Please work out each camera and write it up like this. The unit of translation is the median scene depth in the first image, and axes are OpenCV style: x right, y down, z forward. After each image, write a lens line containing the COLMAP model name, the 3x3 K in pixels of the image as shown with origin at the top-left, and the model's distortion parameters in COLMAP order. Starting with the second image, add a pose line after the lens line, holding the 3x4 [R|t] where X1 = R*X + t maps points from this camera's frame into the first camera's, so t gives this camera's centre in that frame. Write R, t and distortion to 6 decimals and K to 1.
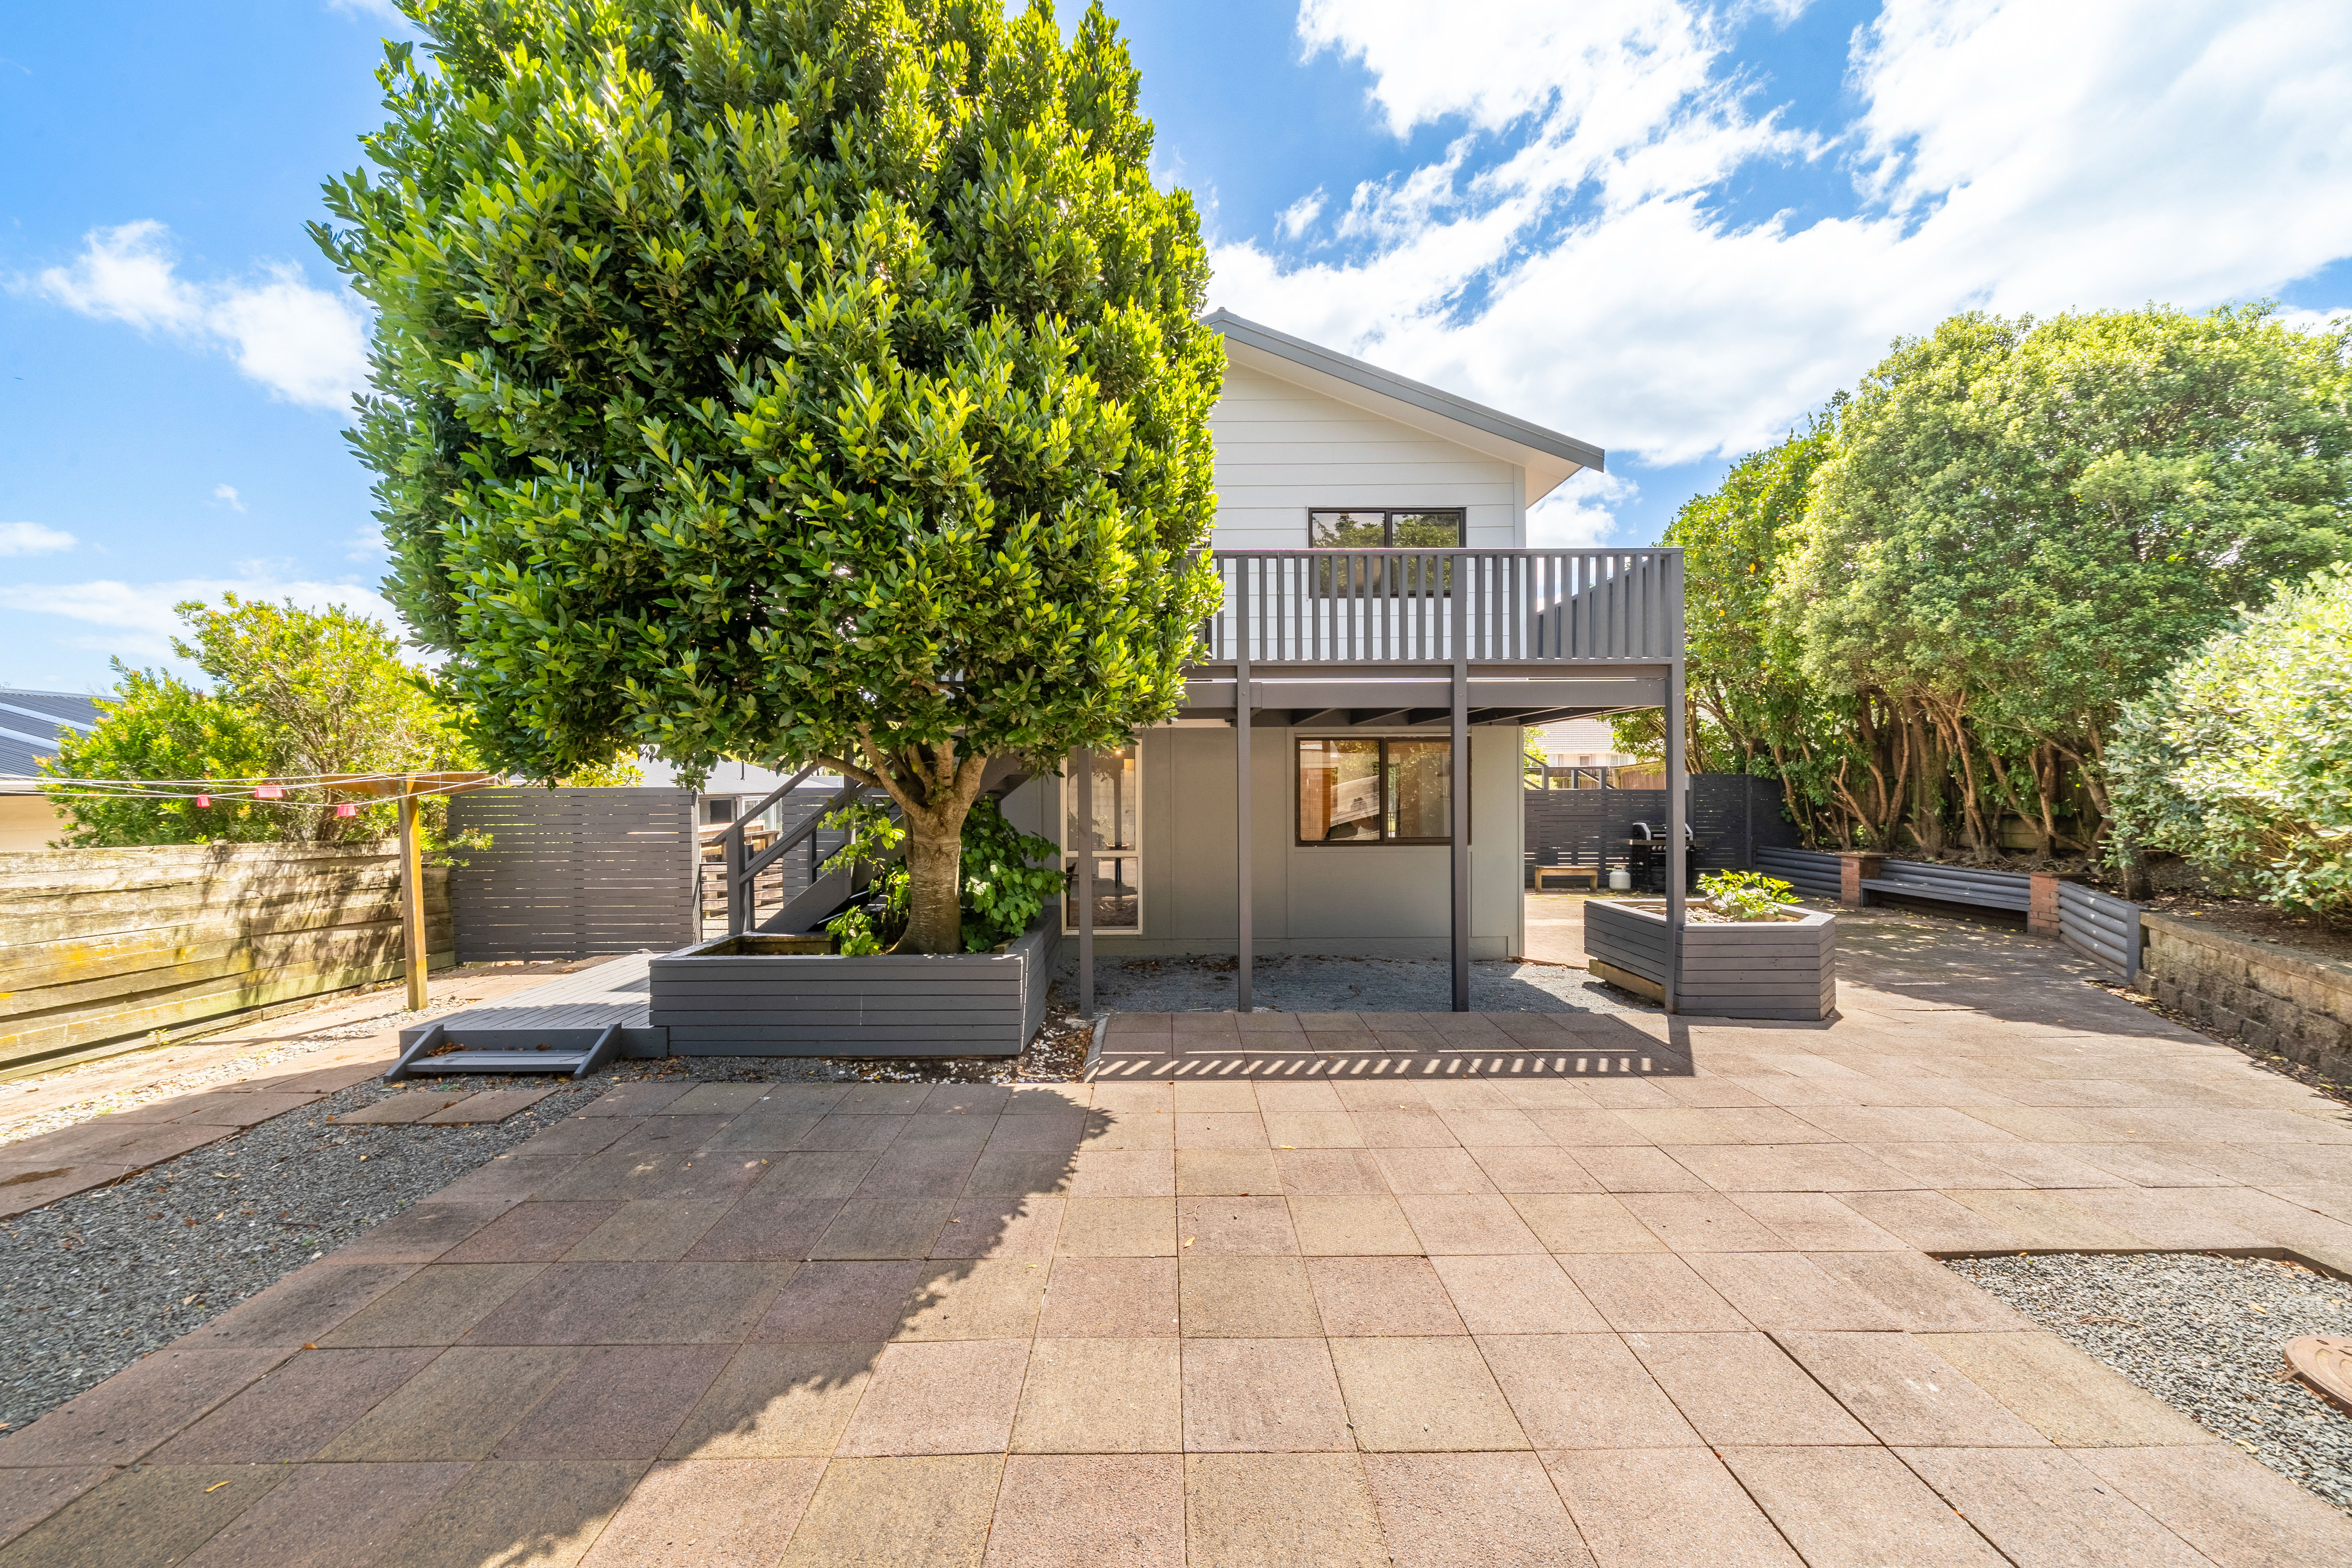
lens RADIAL K [[860.2, 0, 1176.0], [0, 860.2, 784.0], [0, 0, 1]] dist [-0.000044, 0.000016]
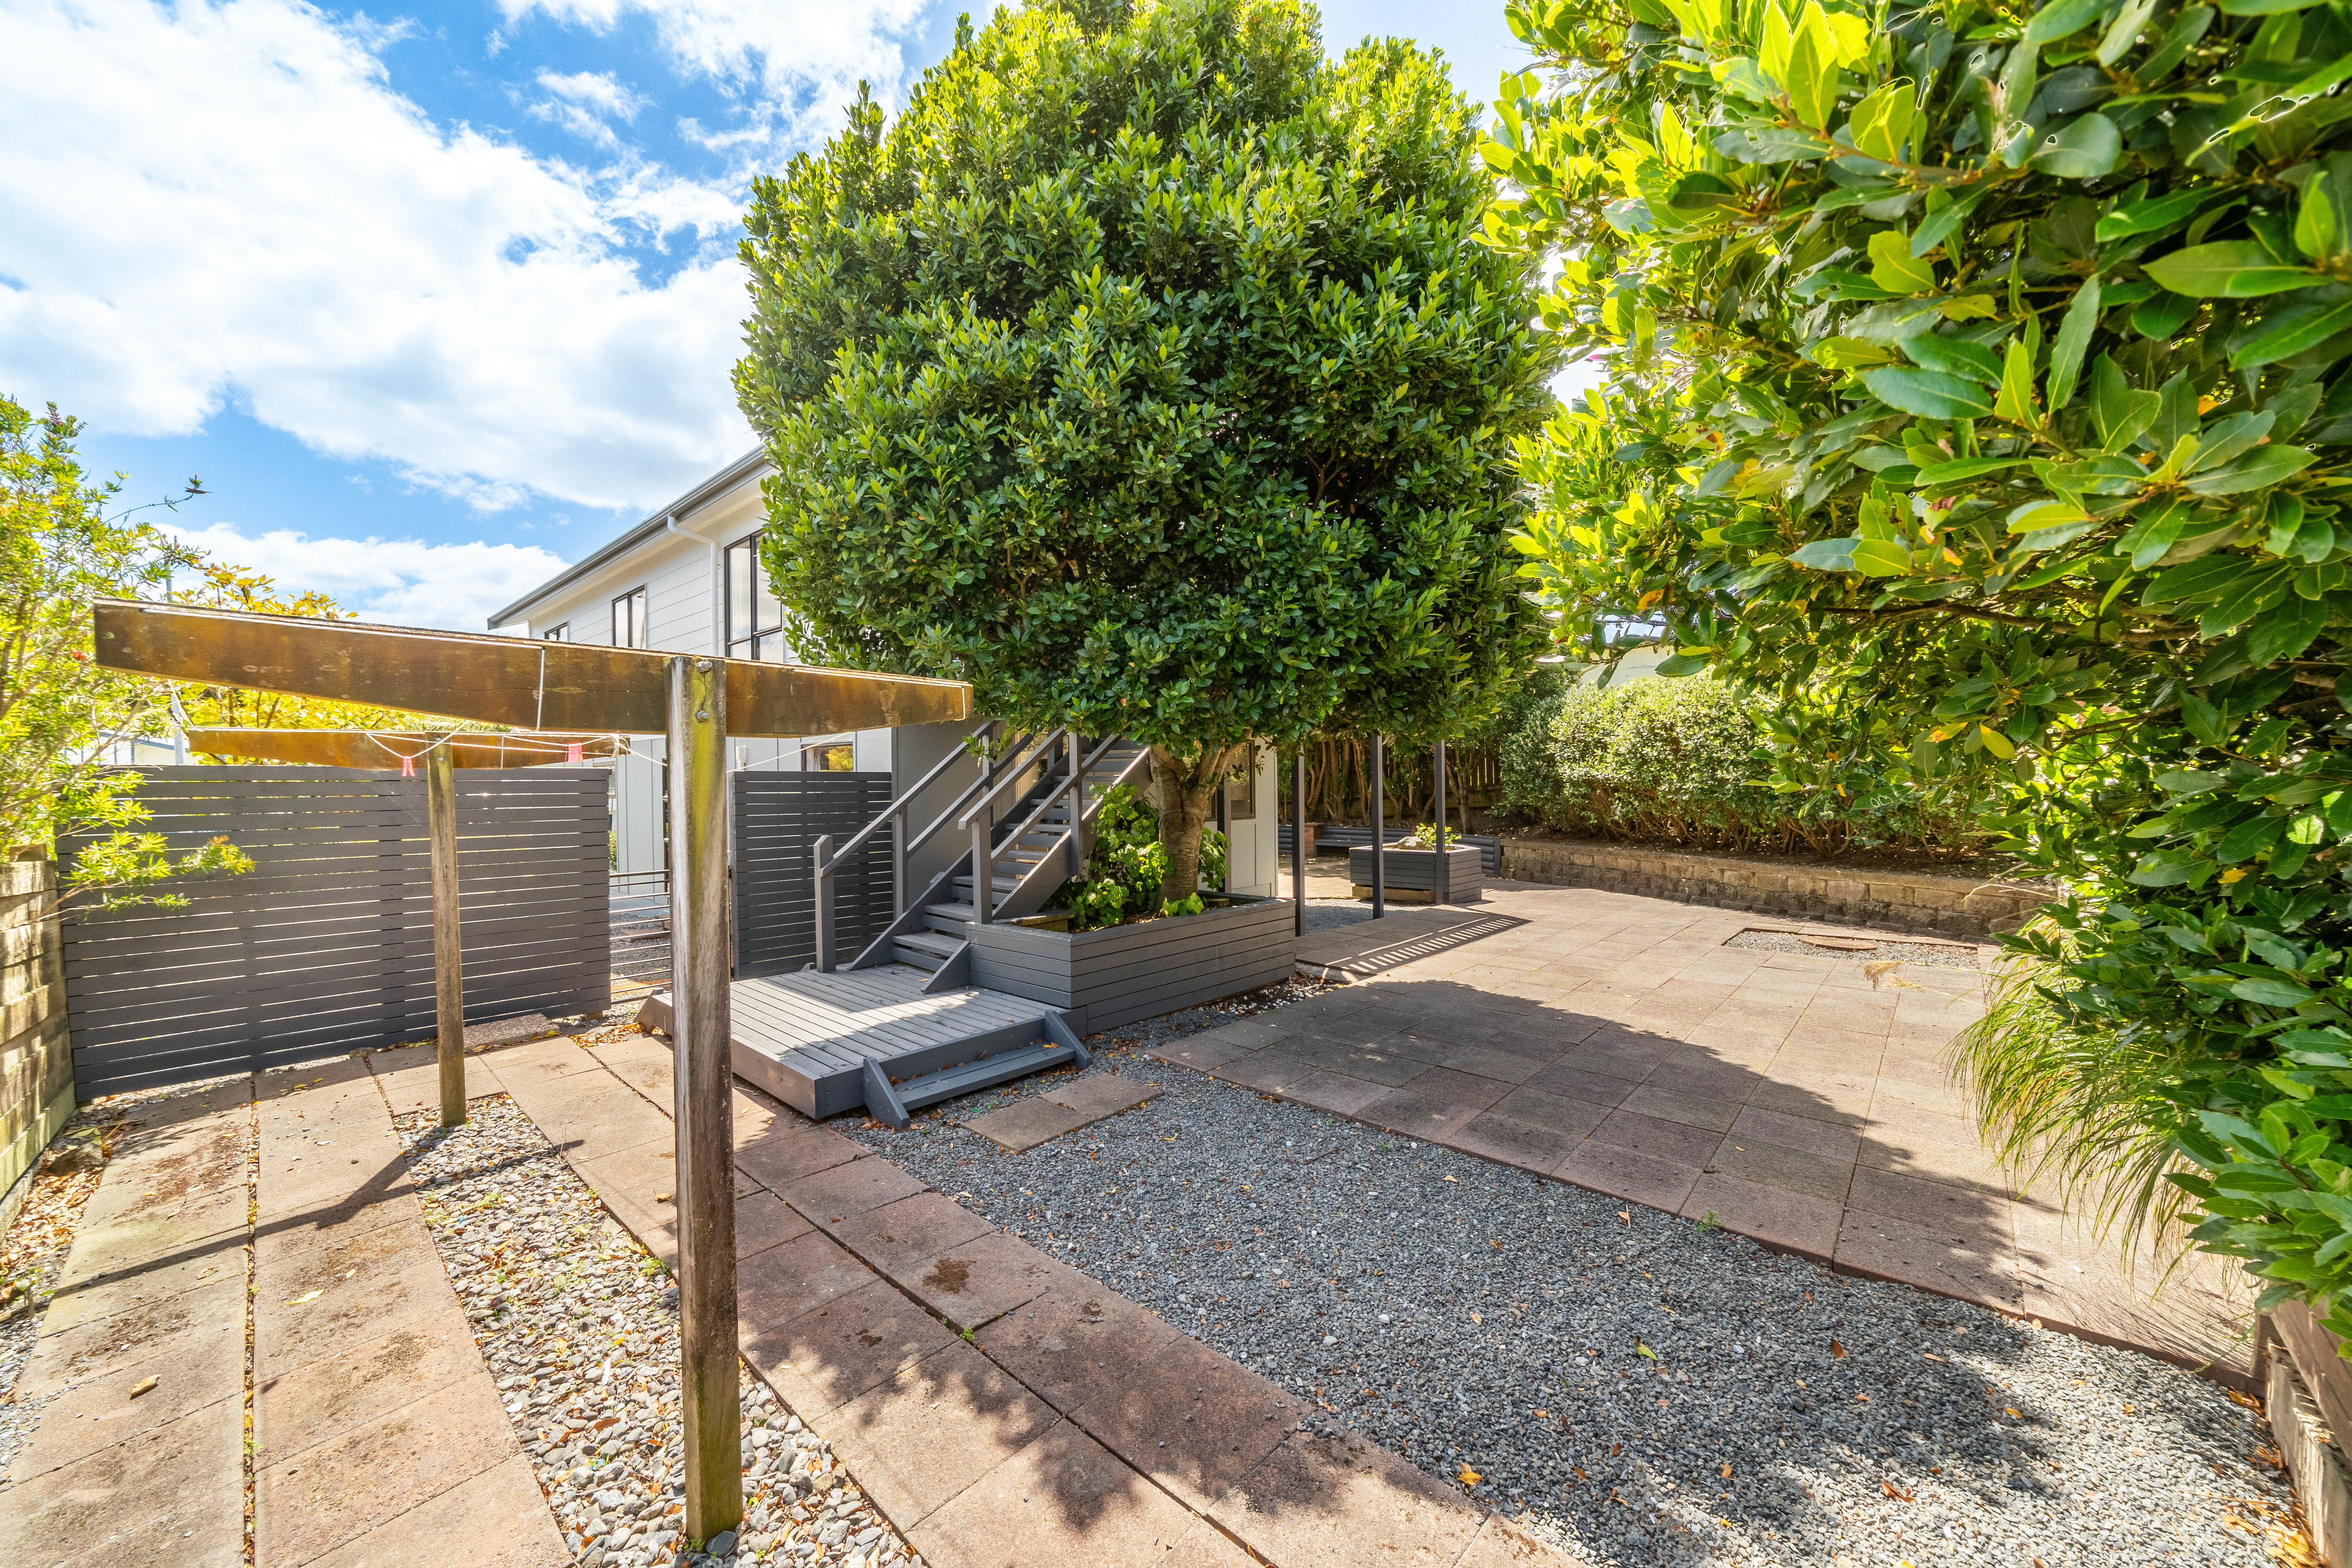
lens RADIAL K [[860.2, 0, 1176.0], [0, 860.2, 784.0], [0, 0, 1]] dist [-0.000044, 0.000016]
pose [[0.673956, 0.000320, 0.738772, -1.439079], [0.009086, 0.999921, -0.008722, 0.047756], [-0.738716, 0.012591, 0.673899, 0.310671]]
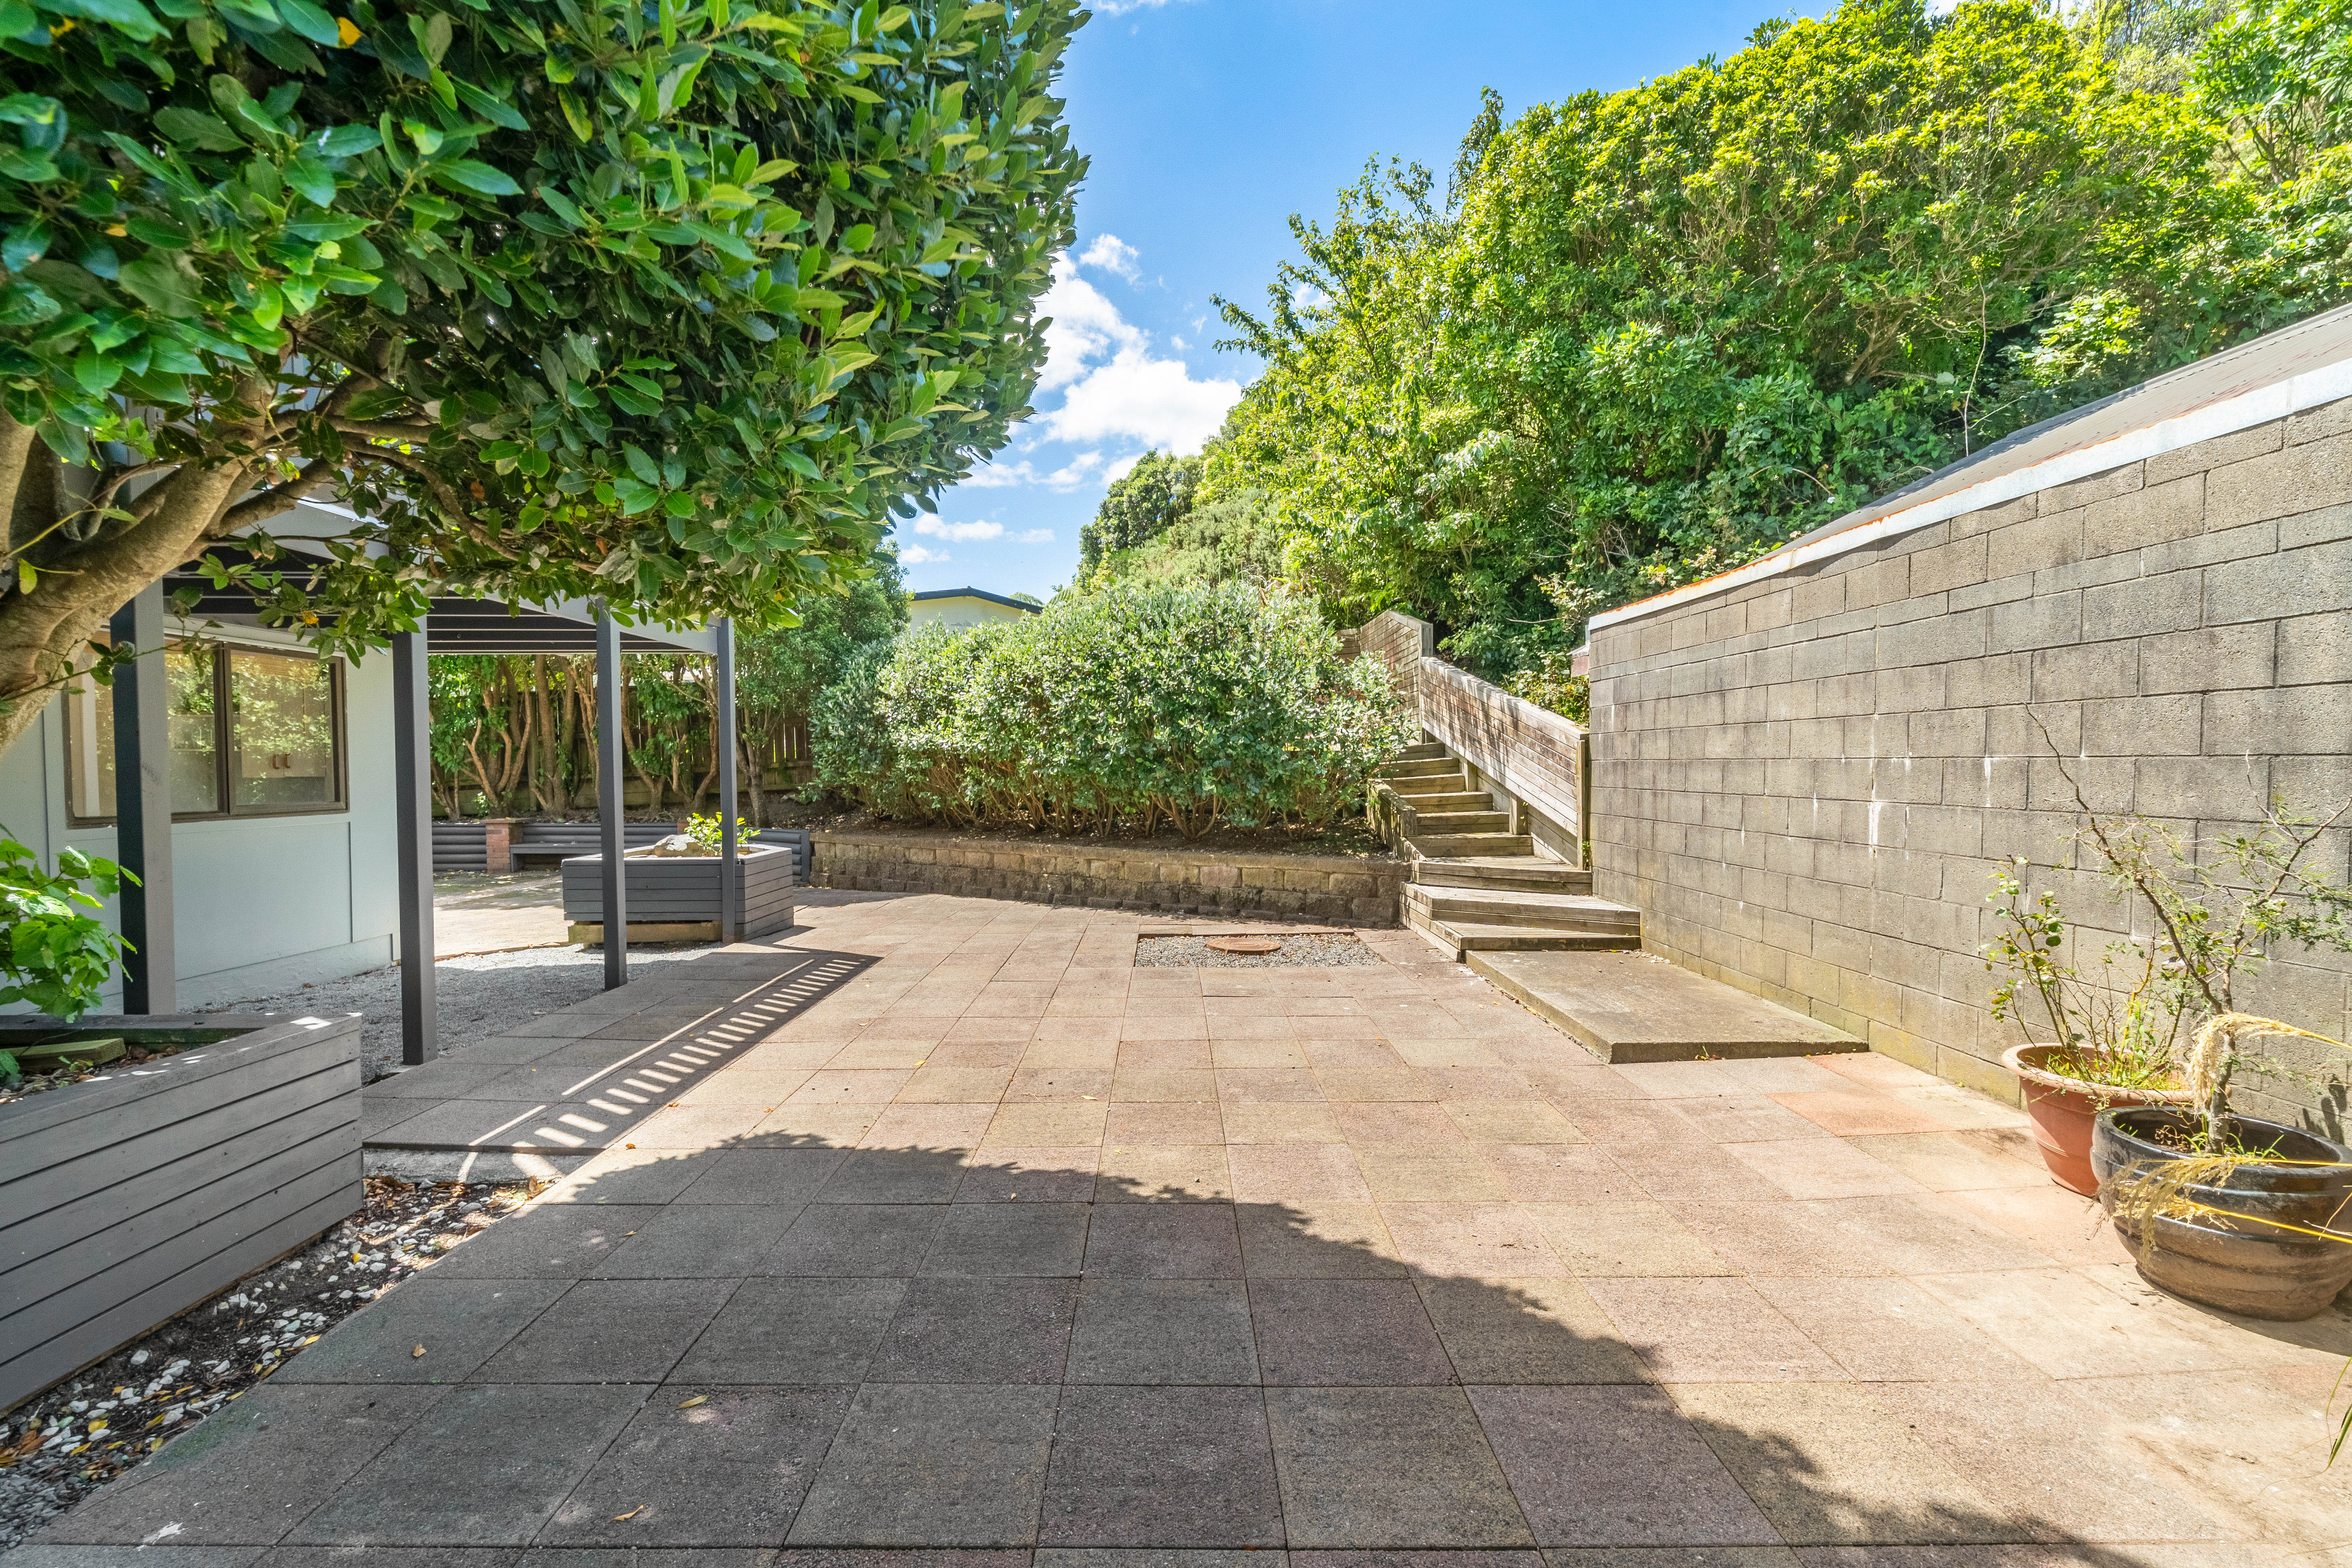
lens RADIAL K [[973.2, 0, 1176.0], [0, 973.2, 784.0], [0, 0, 1]] dist [-0.003138, -0.000002]
pose [[-0.006555, -0.013913, 0.999882, -0.856990], [0.006065, 0.999884, 0.013953, 0.076462], [-0.999960, 0.006155, -0.006470, 0.620051]]
